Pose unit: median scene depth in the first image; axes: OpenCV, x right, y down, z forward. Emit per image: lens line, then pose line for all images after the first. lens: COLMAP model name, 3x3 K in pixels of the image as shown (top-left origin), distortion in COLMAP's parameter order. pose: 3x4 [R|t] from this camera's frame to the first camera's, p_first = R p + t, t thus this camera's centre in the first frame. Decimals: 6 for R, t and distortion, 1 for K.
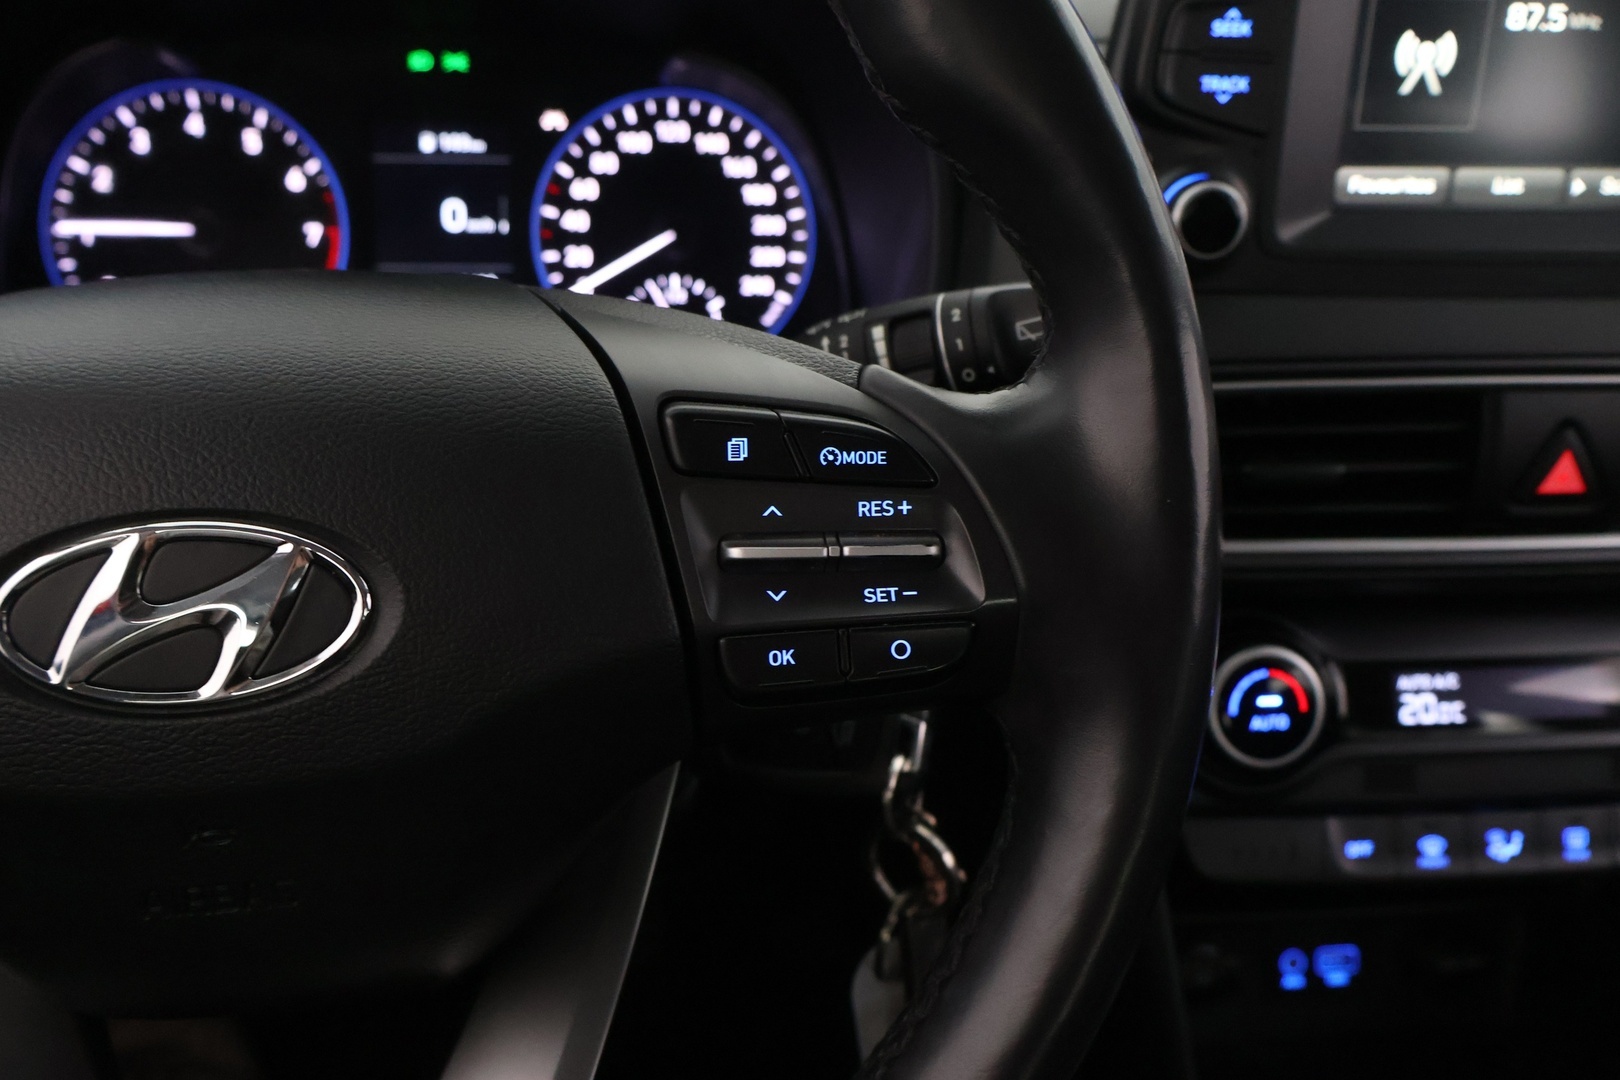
lens RADIAL K [[1354.0, 0, 810.0], [0, 1354.0, 540.0], [0, 0, 1]] dist [0.006836, 0.003182]
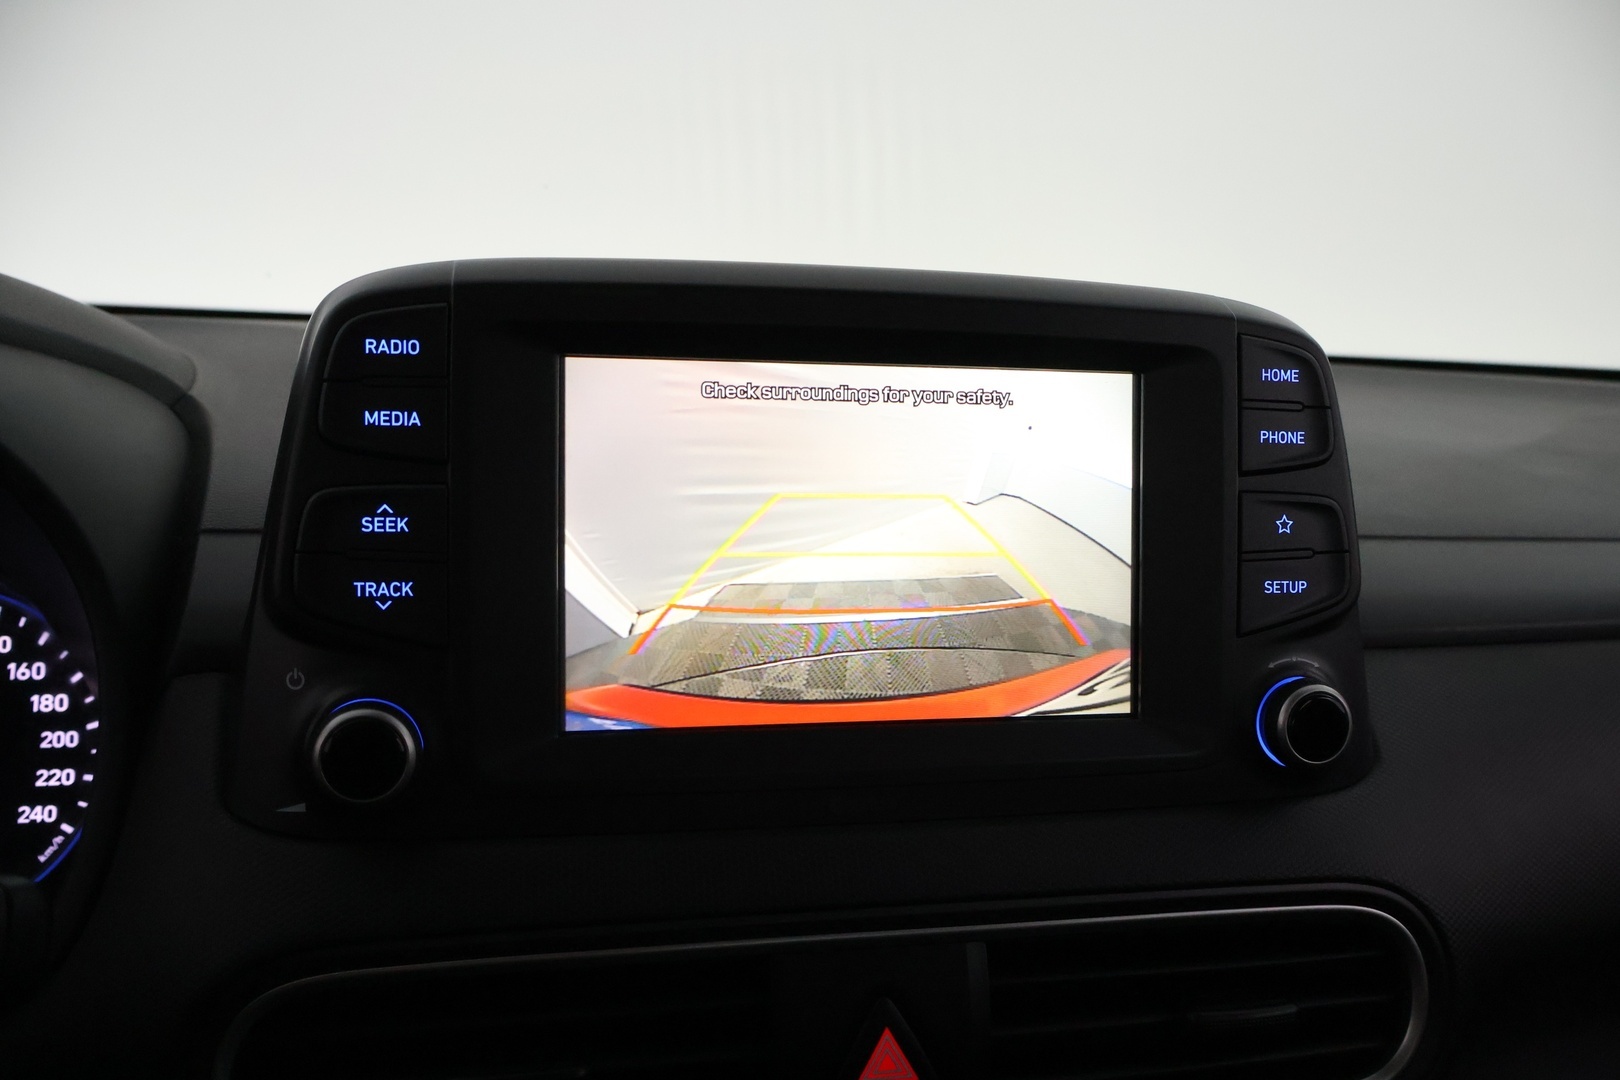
lens RADIAL K [[1355.5, 0, 804.9], [0, 1355.5, 536.5], [0, 0, 1]] dist [0.010769, 0.002121]
pose [[0.994213, -0.009487, 0.107009, 0.338973], [0.043066, 0.947746, -0.316105, -0.069633], [-0.098419, 0.318884, 0.942670, 0.139955]]
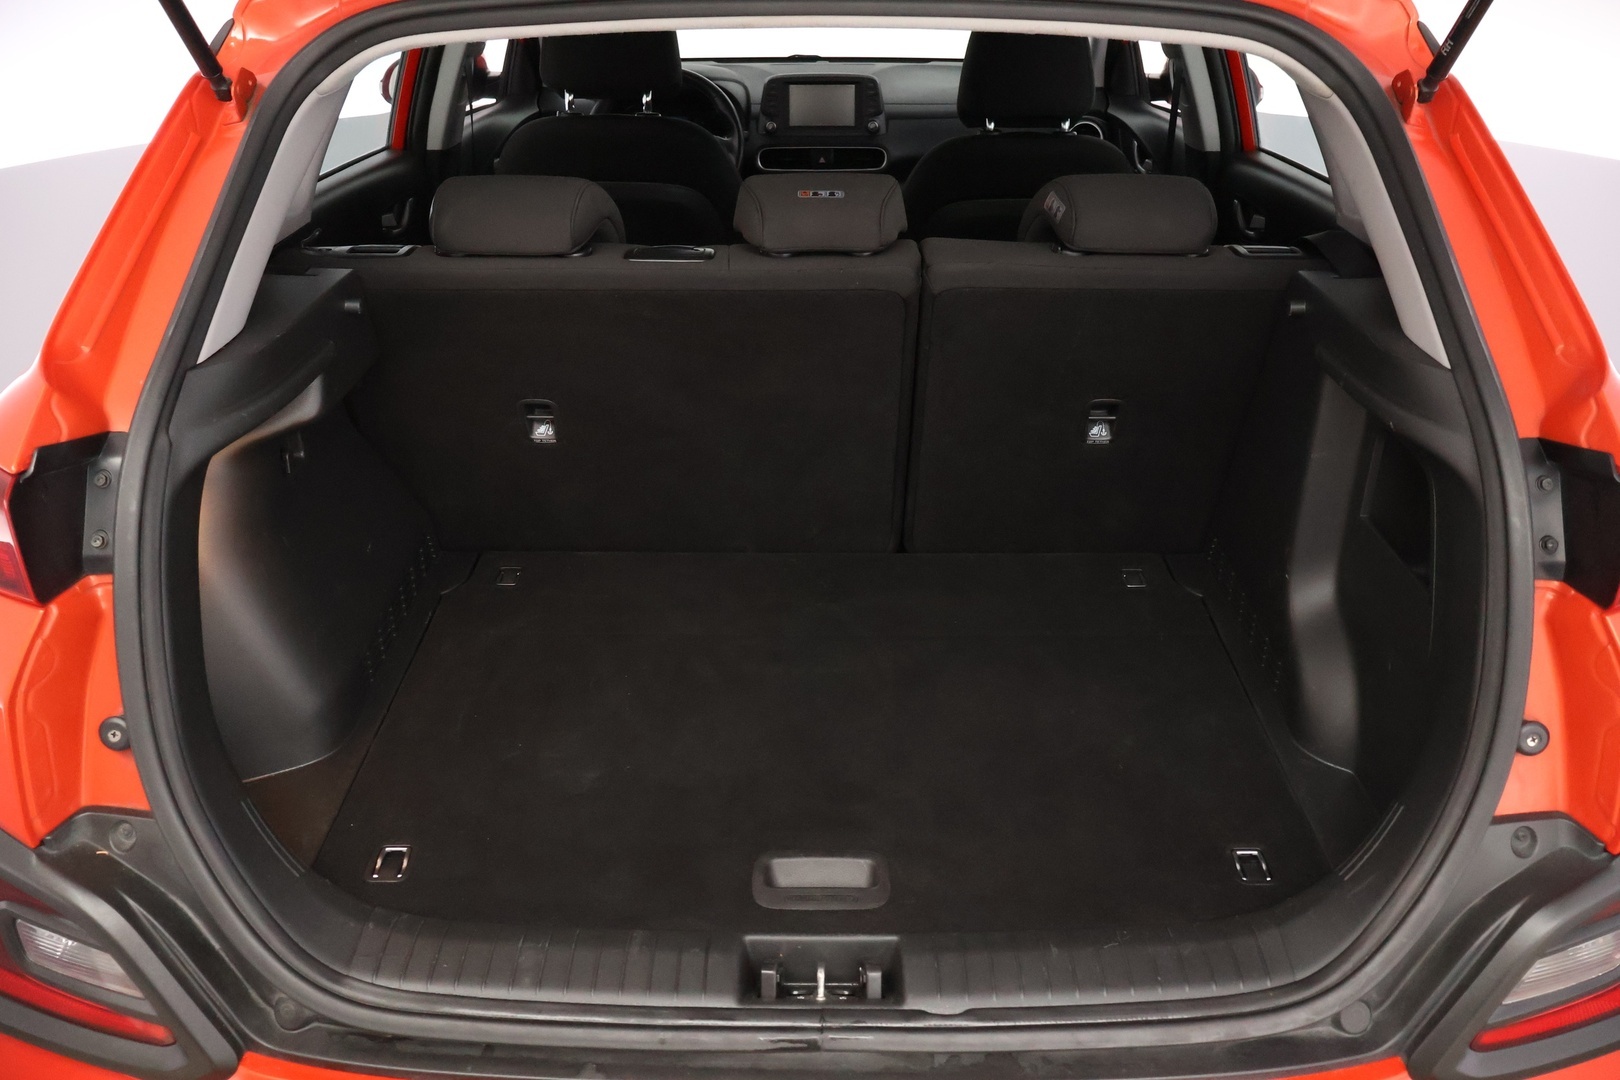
lens RADIAL K [[1354.0, 0, 810.0], [0, 1354.0, 540.0], [0, 0, 1]] dist [0.006836, 0.003182]
pose [[0.992357, 0.027560, -0.120286, 1.150021], [-0.030041, 0.999371, -0.018862, 1.756628], [0.119691, 0.022331, 0.992560, -5.137856]]
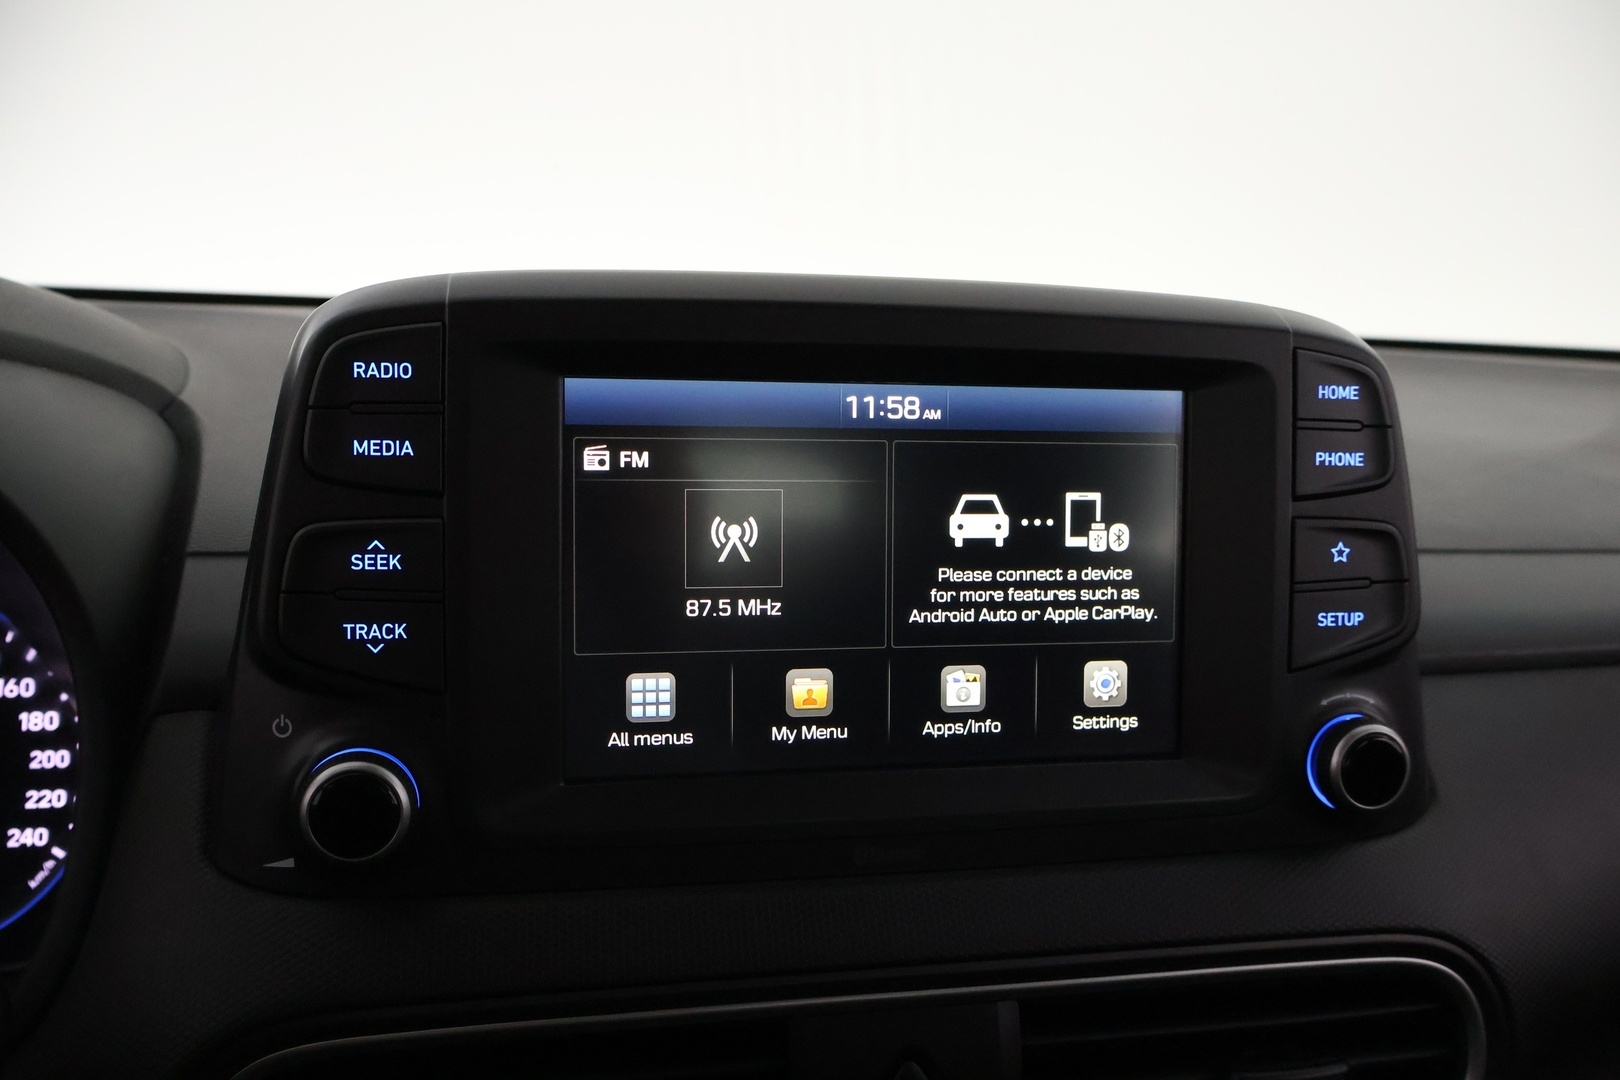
lens RADIAL K [[1354.0, 0, 810.0], [0, 1354.0, 540.0], [0, 0, 1]] dist [0.006836, 0.003182]
pose [[0.995279, -0.009858, 0.096556, 0.342426], [0.037150, 0.957765, -0.285141, -0.114520], [-0.089667, 0.287382, 0.953610, 0.171489]]
